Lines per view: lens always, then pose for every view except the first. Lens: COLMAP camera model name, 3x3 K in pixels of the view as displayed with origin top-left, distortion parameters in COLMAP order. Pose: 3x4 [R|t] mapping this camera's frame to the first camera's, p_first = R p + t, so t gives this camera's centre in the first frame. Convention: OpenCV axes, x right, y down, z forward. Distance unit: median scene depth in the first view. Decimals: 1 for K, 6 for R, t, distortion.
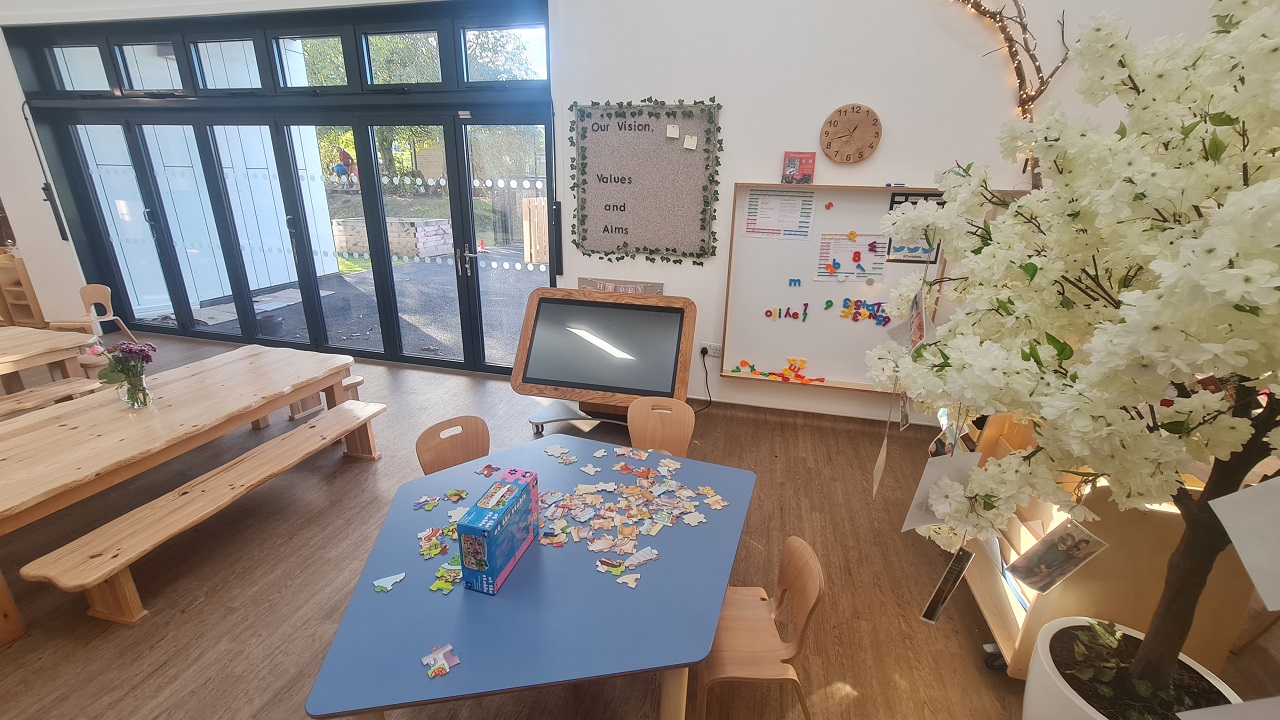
lens RADIAL K [[525.7, 0, 642.4], [0, 525.7, 361.1], [0, 0, 1]] dist [-0.002854, -0.000487]
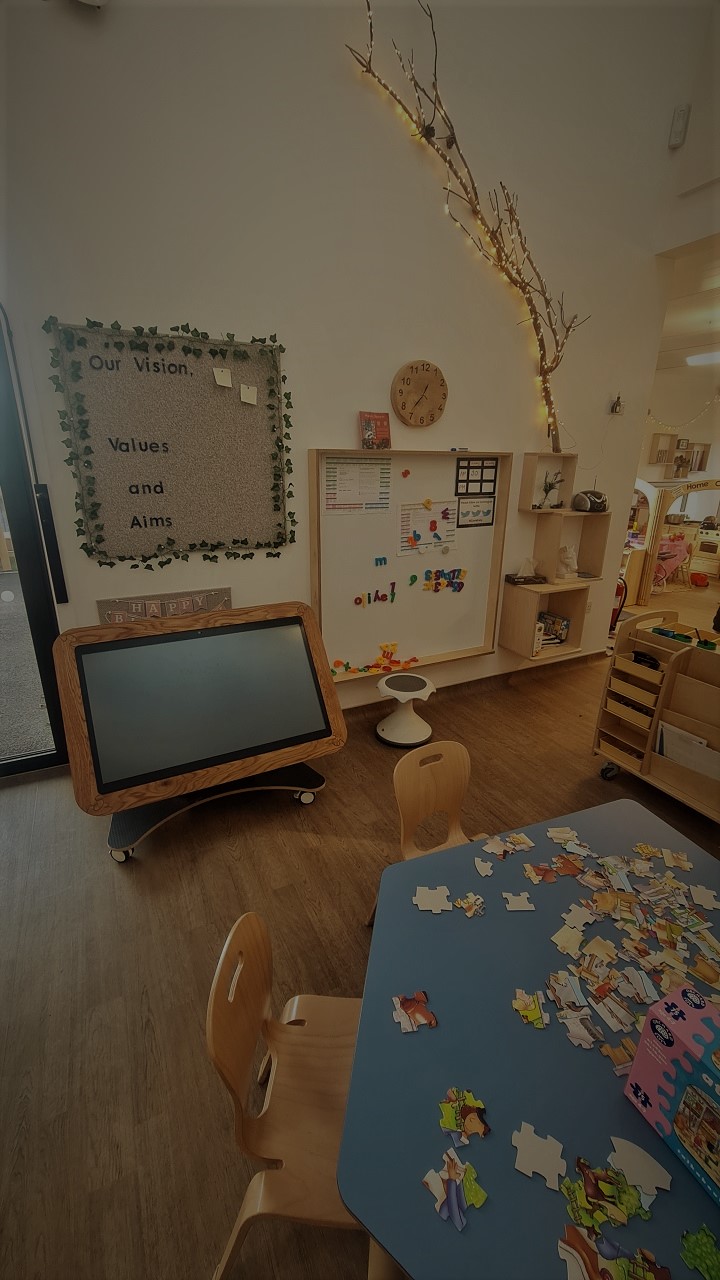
lens RADIAL K [[525.7, 0, 359.5], [0, 525.7, 640.1], [0, 0, 1]] dist [-0.002854, -0.000487]
pose [[0.756877, -0.232538, 0.610788, -0.316312], [0.221696, 0.970500, 0.094765, -0.115154], [-0.614807, 0.063684, 0.786103, 0.340142]]
